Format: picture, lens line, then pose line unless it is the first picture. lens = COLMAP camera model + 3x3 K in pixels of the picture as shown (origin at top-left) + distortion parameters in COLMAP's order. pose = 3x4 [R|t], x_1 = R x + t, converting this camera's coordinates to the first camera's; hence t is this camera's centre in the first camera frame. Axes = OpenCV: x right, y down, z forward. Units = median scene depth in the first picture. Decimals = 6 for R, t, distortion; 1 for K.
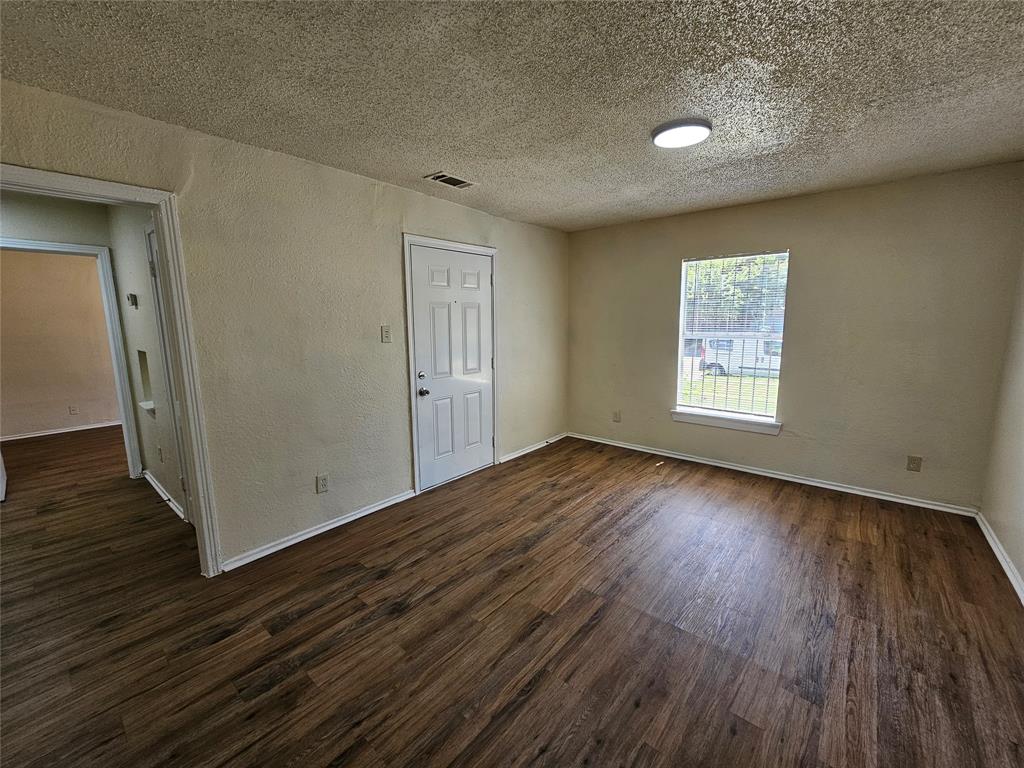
lens RADIAL K [[418.1, 0, 514.1], [0, 418.1, 379.3], [0, 0, 1]] dist [0.001497, 0.000387]
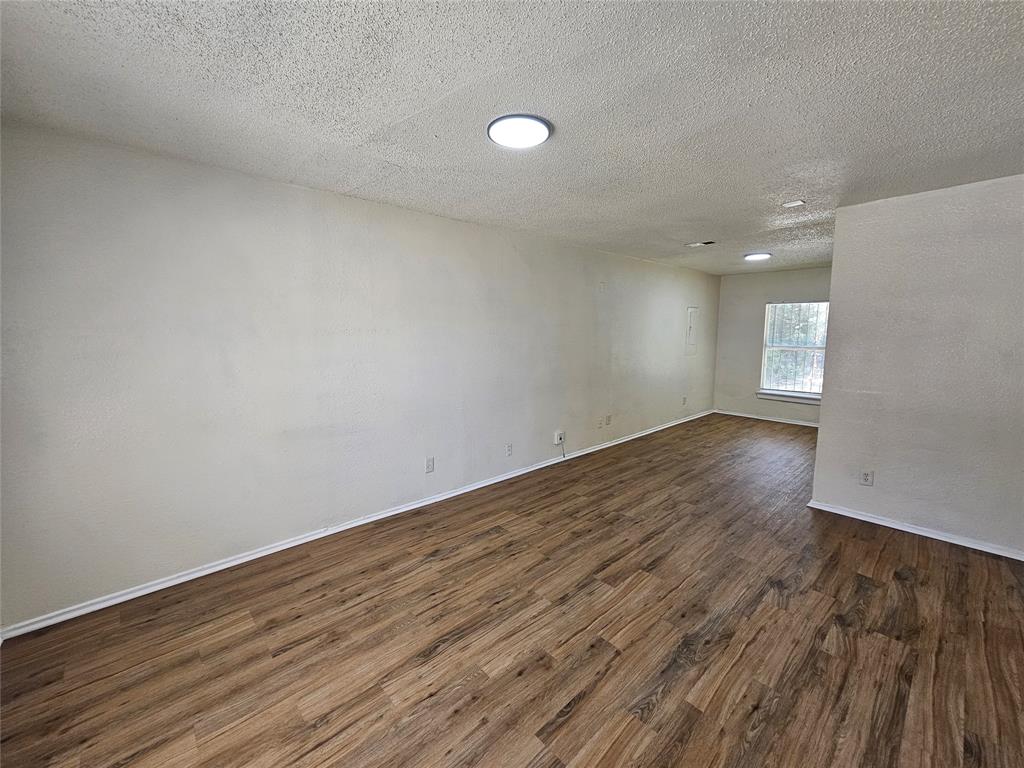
lens RADIAL K [[418.1, 0, 517.7], [0, 418.1, 382.9], [0, 0, 1]] dist [0.001497, 0.000387]
pose [[-0.993772, -0.005996, 0.111270, 0.218935], [0.023706, 0.964318, 0.263683, -0.216600], [-0.108880, 0.264678, -0.958170, 1.434574]]
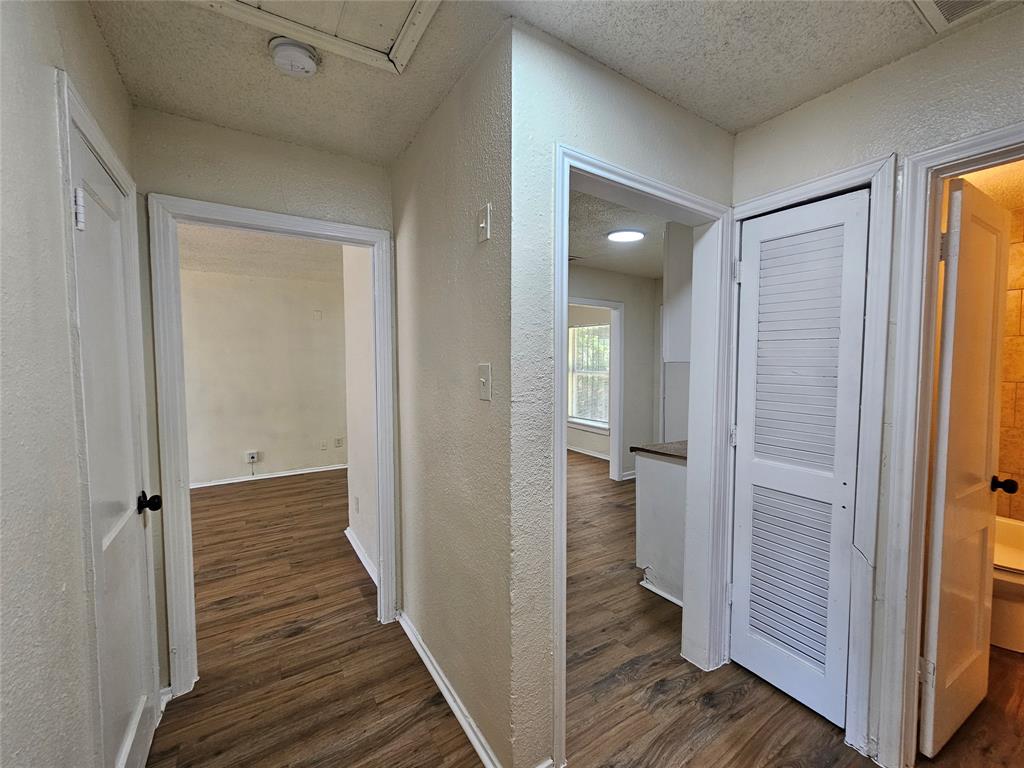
lens RADIAL K [[418.1, 0, 512.3], [0, 418.1, 381.7], [0, 0, 1]] dist [0.001497, 0.000387]
pose [[-0.956302, -0.000955, 0.292378, -1.234671], [0.056507, 0.980538, 0.188023, -0.148593], [-0.286867, 0.196328, -0.937637, 1.173997]]
